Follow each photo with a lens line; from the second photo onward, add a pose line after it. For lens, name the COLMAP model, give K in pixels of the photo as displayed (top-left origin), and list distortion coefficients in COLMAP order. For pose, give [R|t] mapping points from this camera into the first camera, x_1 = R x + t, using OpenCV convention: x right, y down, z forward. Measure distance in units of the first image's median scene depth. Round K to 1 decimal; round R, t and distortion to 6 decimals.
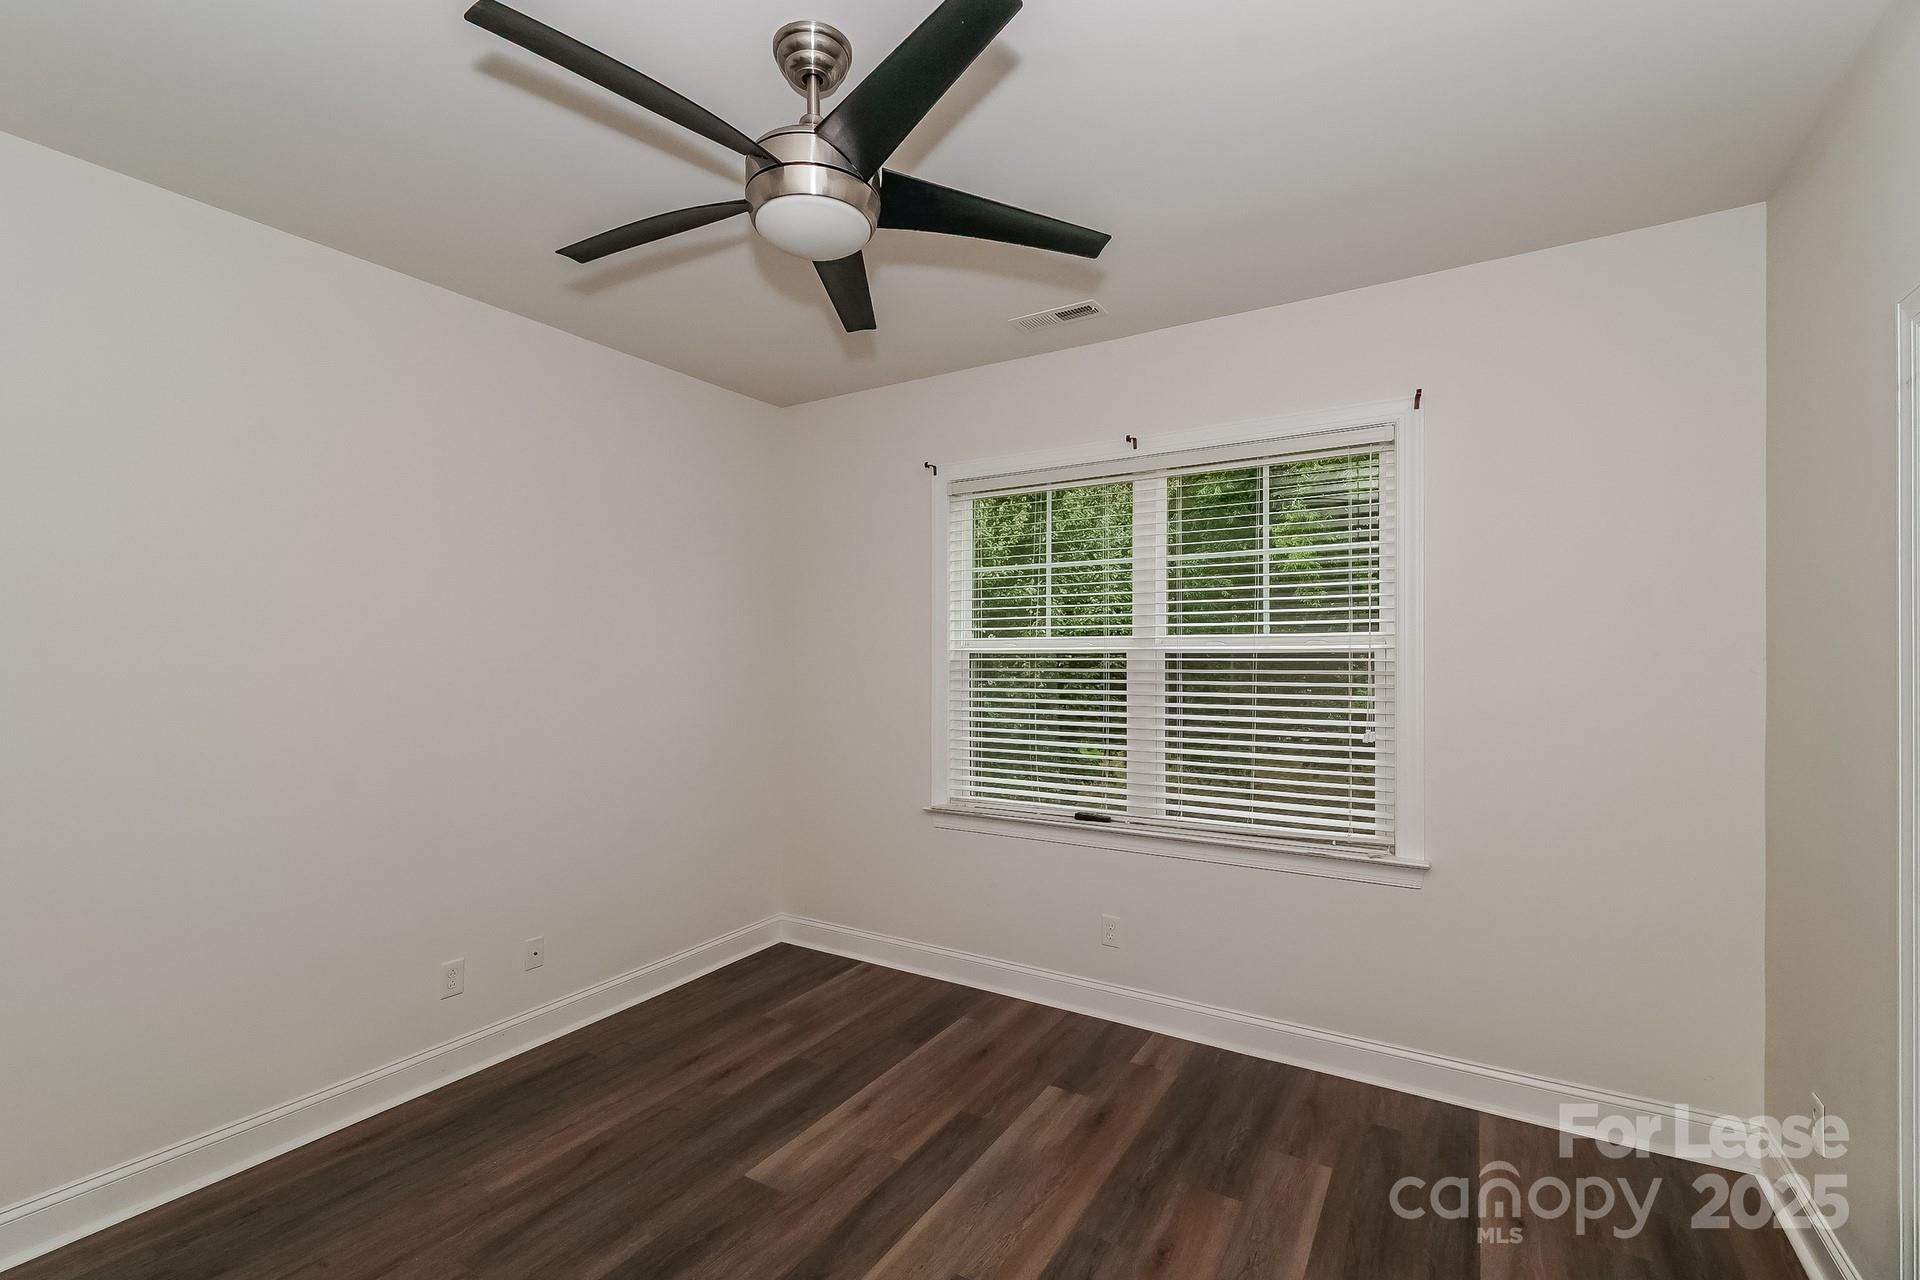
lens RADIAL K [[850.9, 0, 953.8], [0, 850.9, 663.7], [0, 0, 1]] dist [0.017969, -0.000649]
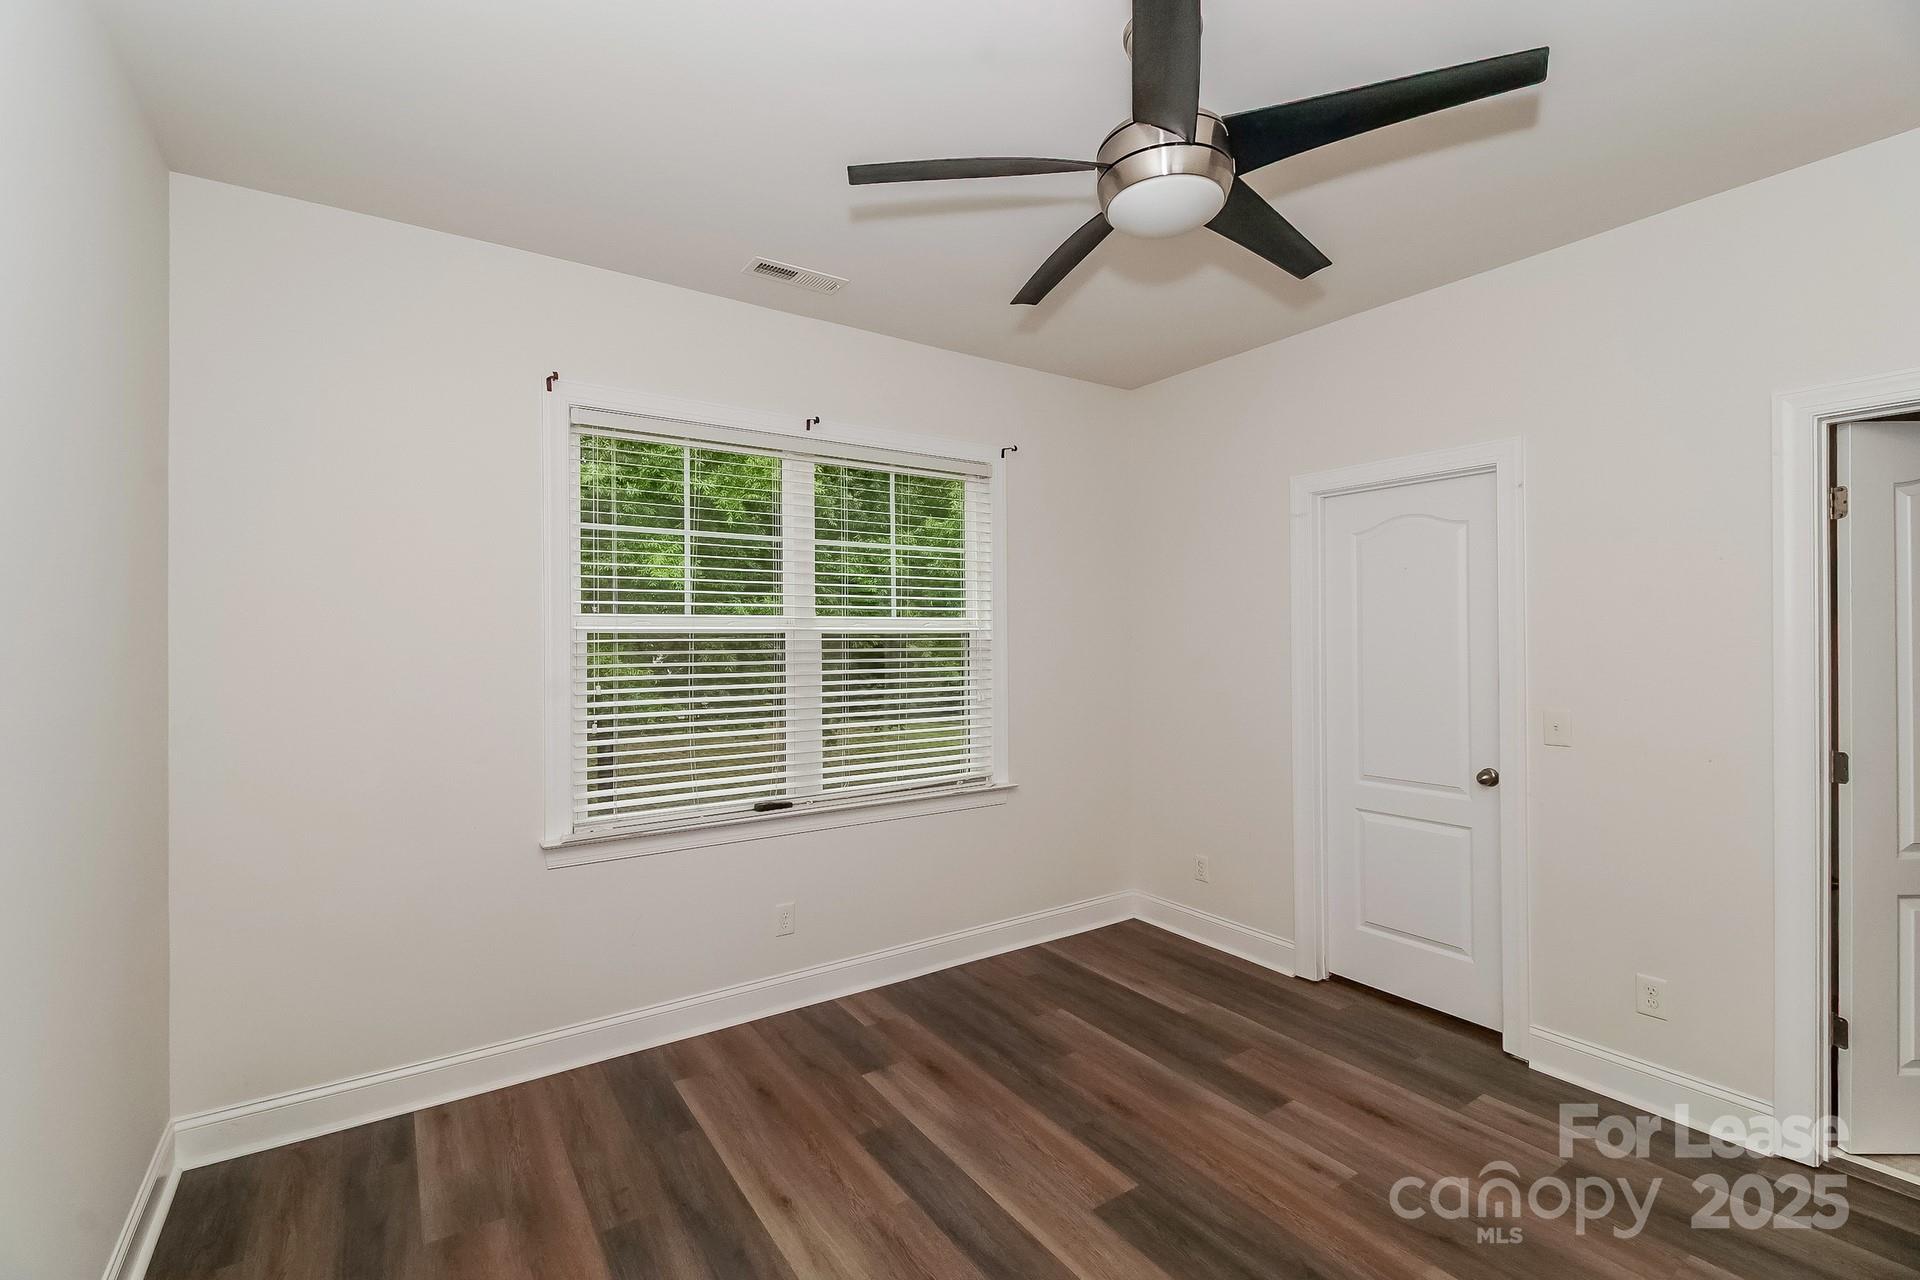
lens RADIAL K [[842.6, 0, 960.0], [0, 842.6, 640.0], [0, 0, 1]] dist [0.008012, -0.000578]
pose [[0.408649, -0.006192, 0.912671, -0.656643], [0.010011, 0.999947, 0.002302, -0.005480], [-0.912637, 0.008196, 0.408689, 0.453562]]
